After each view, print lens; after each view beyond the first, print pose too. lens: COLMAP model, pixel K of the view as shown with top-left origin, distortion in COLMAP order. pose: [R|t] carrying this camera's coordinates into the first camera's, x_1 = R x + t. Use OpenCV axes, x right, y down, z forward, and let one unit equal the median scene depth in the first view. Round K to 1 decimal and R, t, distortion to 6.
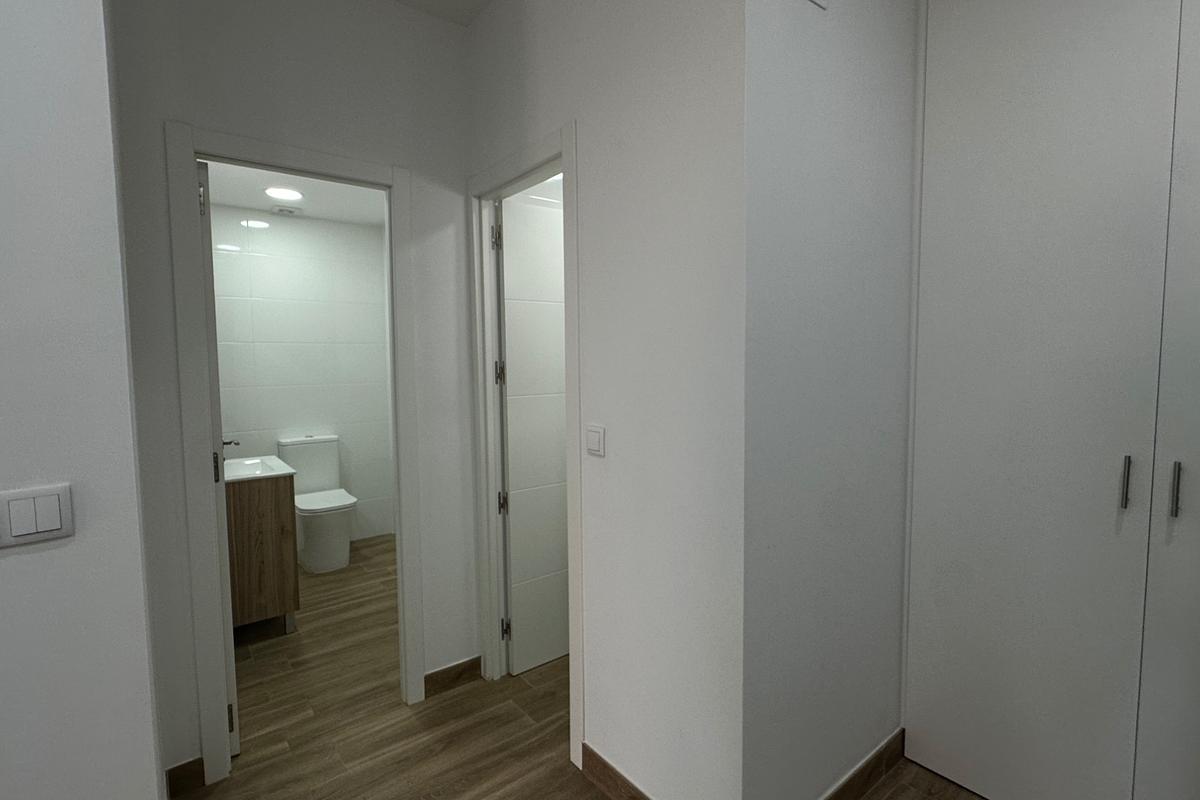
lens RADIAL K [[556.8, 0, 601.6], [0, 556.8, 395.5], [0, 0, 1]] dist [-0.001461, -0.000170]
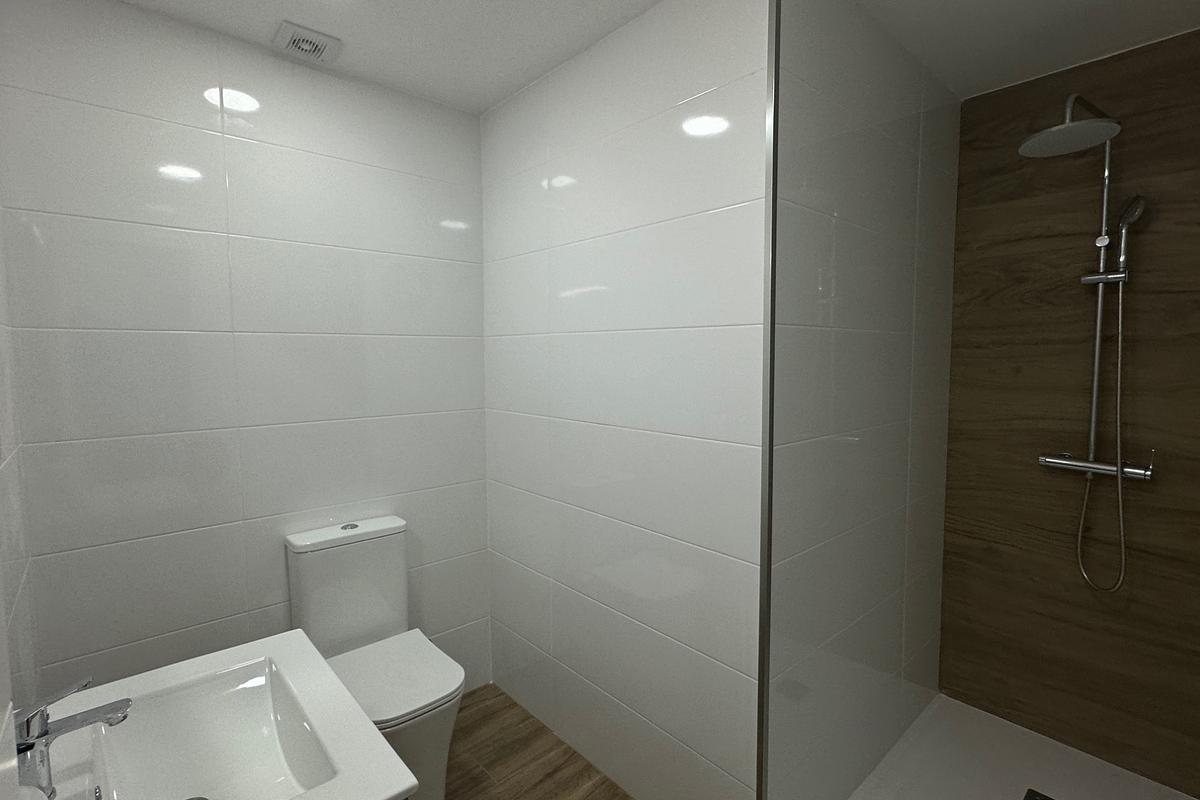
lens RADIAL K [[556.8, 0, 601.6], [0, 556.8, 395.5], [0, 0, 1]] dist [-0.001461, -0.000170]
pose [[0.999587, 0.005685, 0.028166, -0.321566], [-0.005747, 0.999981, 0.002102, -0.042188], [-0.028154, -0.002263, 0.999601, 0.512802]]
